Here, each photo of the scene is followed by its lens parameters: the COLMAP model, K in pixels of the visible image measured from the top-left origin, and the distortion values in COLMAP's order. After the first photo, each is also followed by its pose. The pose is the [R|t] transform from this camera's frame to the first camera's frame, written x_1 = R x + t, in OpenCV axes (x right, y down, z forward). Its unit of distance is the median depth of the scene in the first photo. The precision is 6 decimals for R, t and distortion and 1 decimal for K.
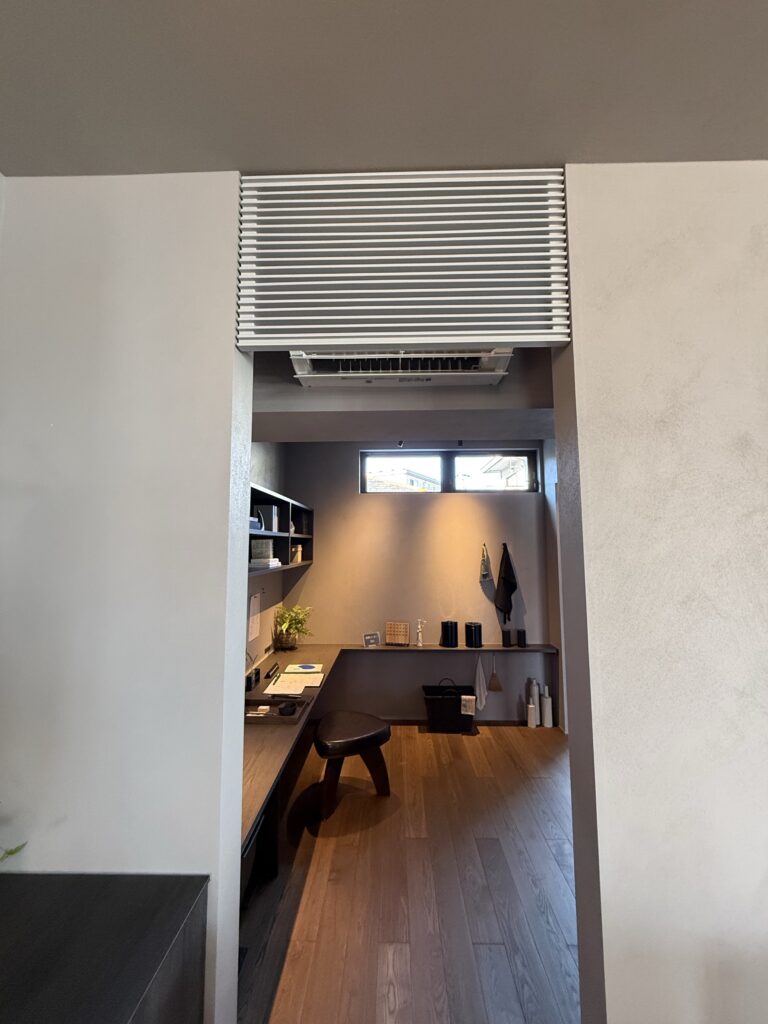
lens RADIAL K [[408.3, 0, 384.9], [0, 408.3, 508.4], [0, 0, 1]] dist [-0.000437, 0.000153]
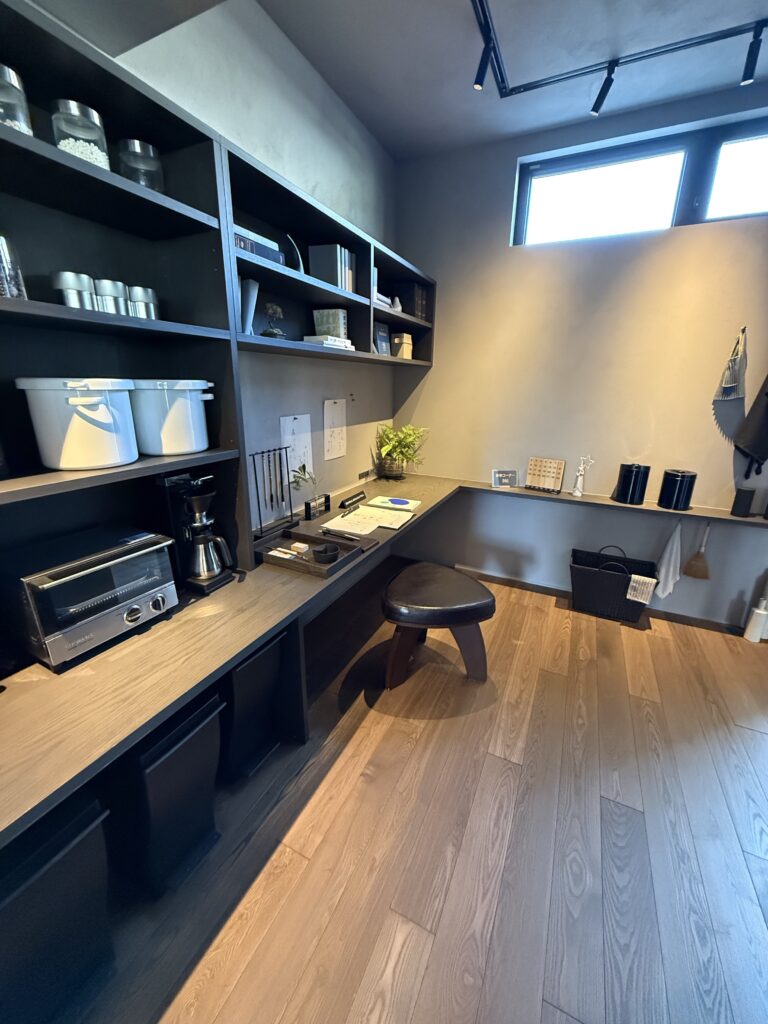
lens RADIAL K [[408.3, 0, 384.9], [0, 408.3, 508.4], [0, 0, 1]] dist [-0.000437, 0.000153]
pose [[0.909434, 0.139553, -0.391734, 0.068974], [0.016730, 0.928970, 0.369778, 0.111810], [0.415513, -0.342842, 0.842501, 0.321652]]
